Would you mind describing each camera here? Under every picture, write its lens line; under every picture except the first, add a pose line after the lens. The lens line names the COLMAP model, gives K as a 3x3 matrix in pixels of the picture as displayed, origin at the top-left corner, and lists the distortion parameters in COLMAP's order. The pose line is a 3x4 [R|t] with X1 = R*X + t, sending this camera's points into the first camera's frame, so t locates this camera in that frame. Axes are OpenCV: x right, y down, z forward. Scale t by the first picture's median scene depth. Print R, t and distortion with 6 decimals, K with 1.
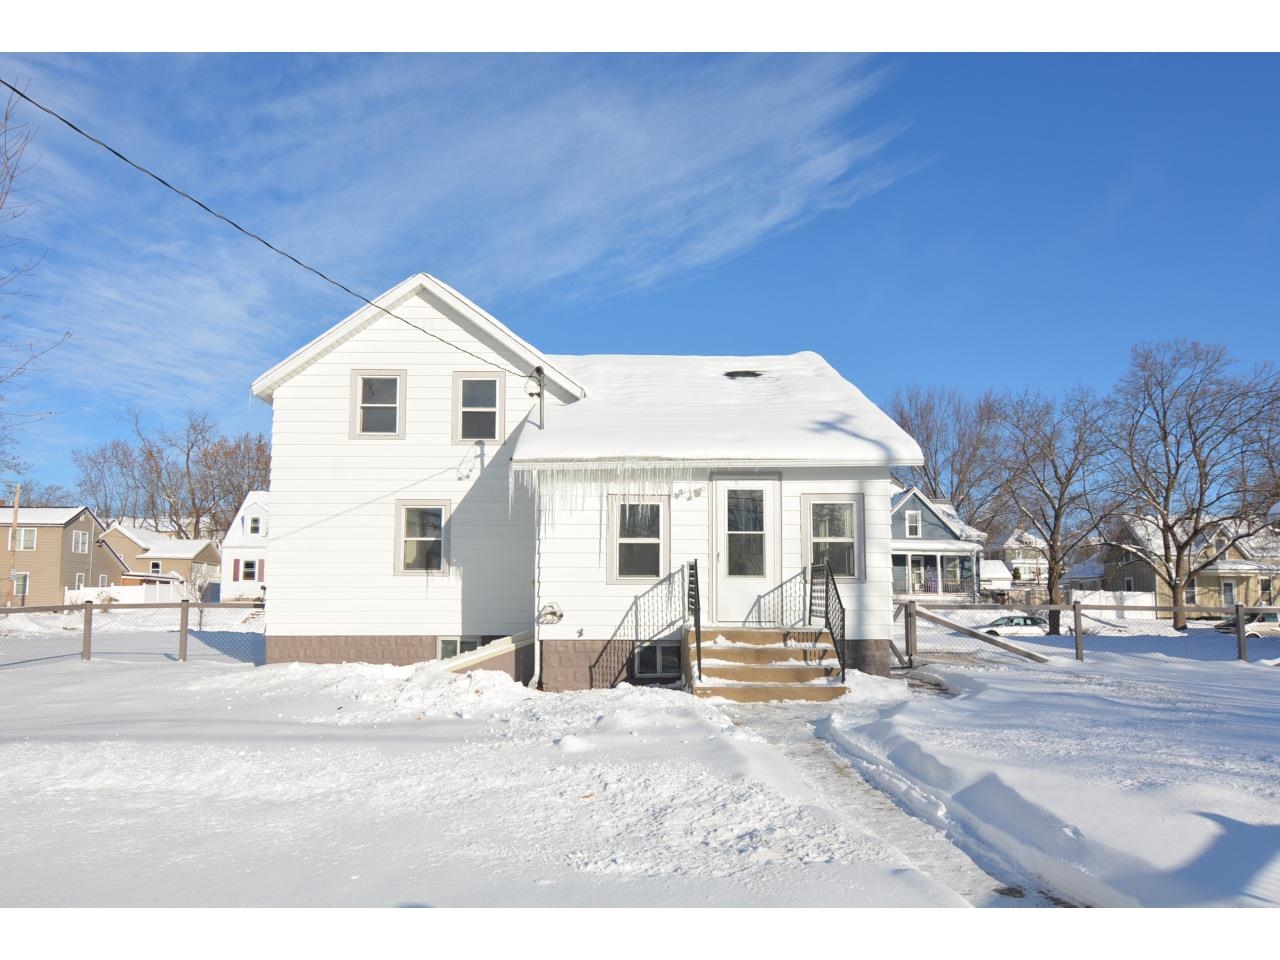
lens RADIAL K [[858.7, 0, 642.9], [0, 858.7, 526.2], [0, 0, 1]] dist [0.016161, -0.001003]
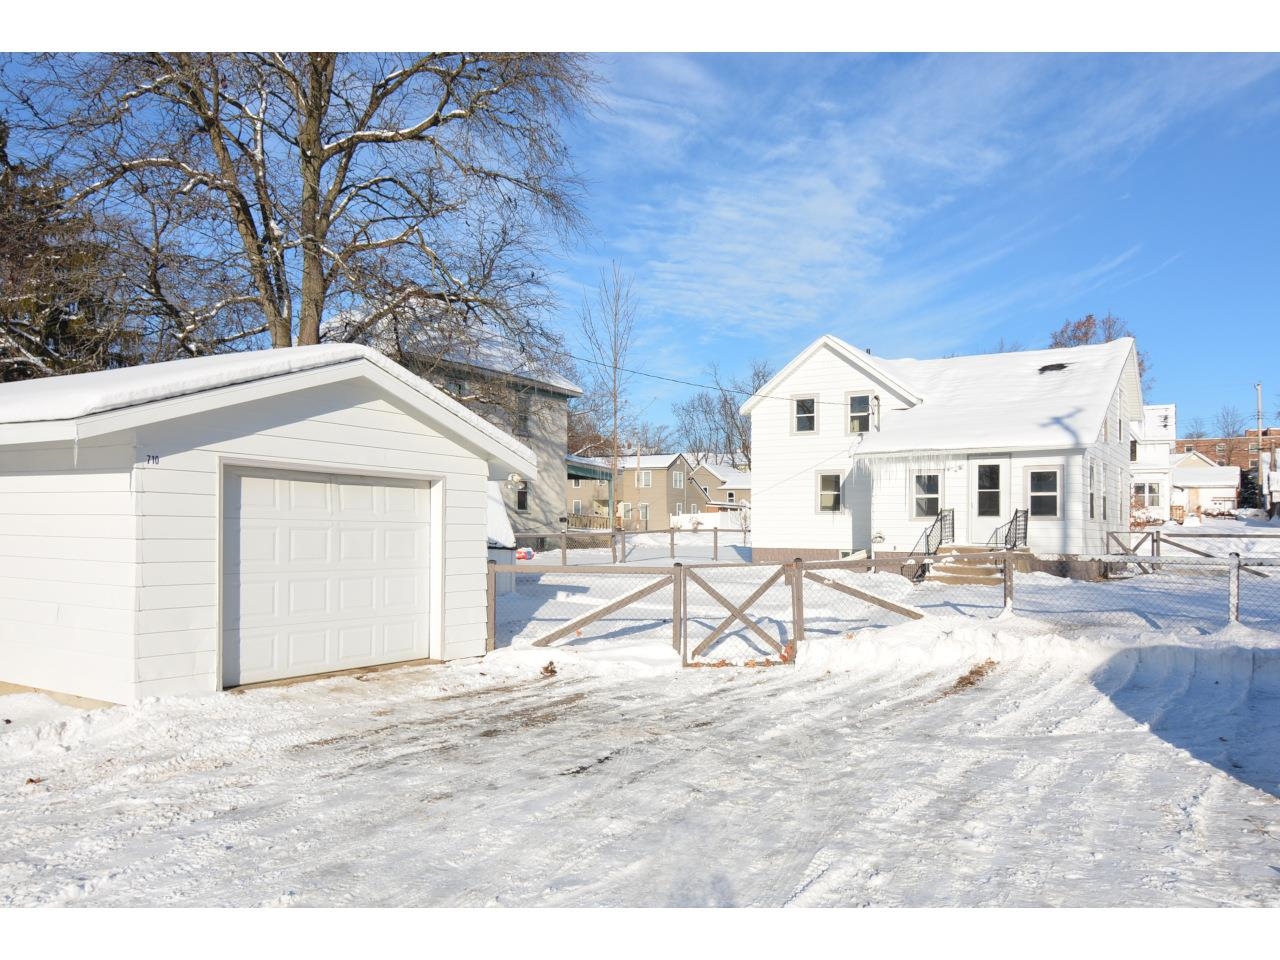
lens RADIAL K [[858.7, 0, 642.9], [0, 858.7, 526.2], [0, 0, 1]] dist [0.016161, -0.001003]
pose [[0.811578, 0.002970, -0.584237, 0.437413], [0.049708, 0.996010, 0.074114, -0.063984], [0.582126, -0.089190, 0.808192, -0.599744]]
